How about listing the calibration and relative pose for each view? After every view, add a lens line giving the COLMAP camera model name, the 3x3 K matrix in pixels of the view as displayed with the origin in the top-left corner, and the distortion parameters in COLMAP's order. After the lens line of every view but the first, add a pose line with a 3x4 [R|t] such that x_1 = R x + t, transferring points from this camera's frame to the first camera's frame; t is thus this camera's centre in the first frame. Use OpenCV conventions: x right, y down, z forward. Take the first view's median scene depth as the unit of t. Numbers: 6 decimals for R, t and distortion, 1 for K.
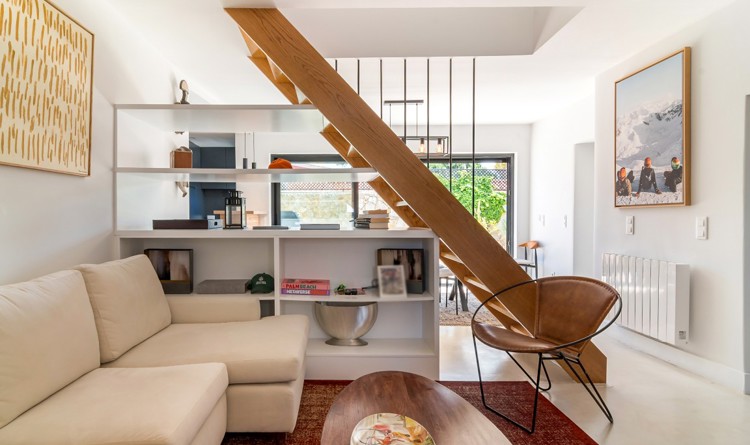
lens RADIAL K [[424.6, 0, 362.6], [0, 424.6, 221.9], [0, 0, 1]] dist [-0.000021, -0.000064]
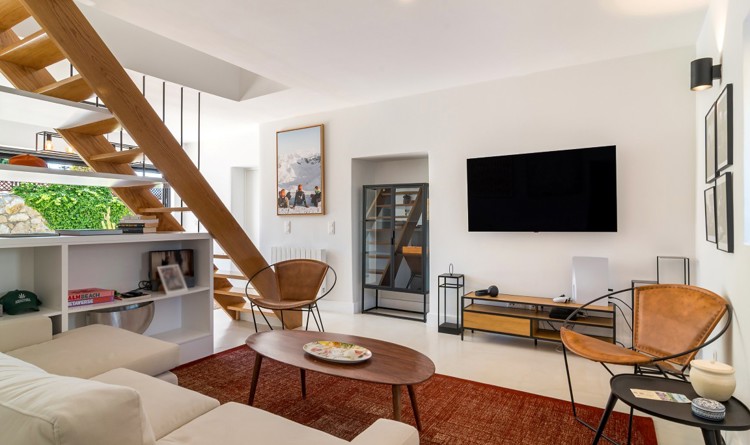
lens RADIAL K [[368.1, 0, 374.9], [0, 368.1, 215.6], [0, 0, 1]] dist [0.000297, 0.000151]
pose [[0.543305, 0.010662, 0.839468, -0.383402], [0.014851, 0.999641, -0.022308, 0.001112], [-0.839404, 0.024587, 0.542951, 0.009699]]
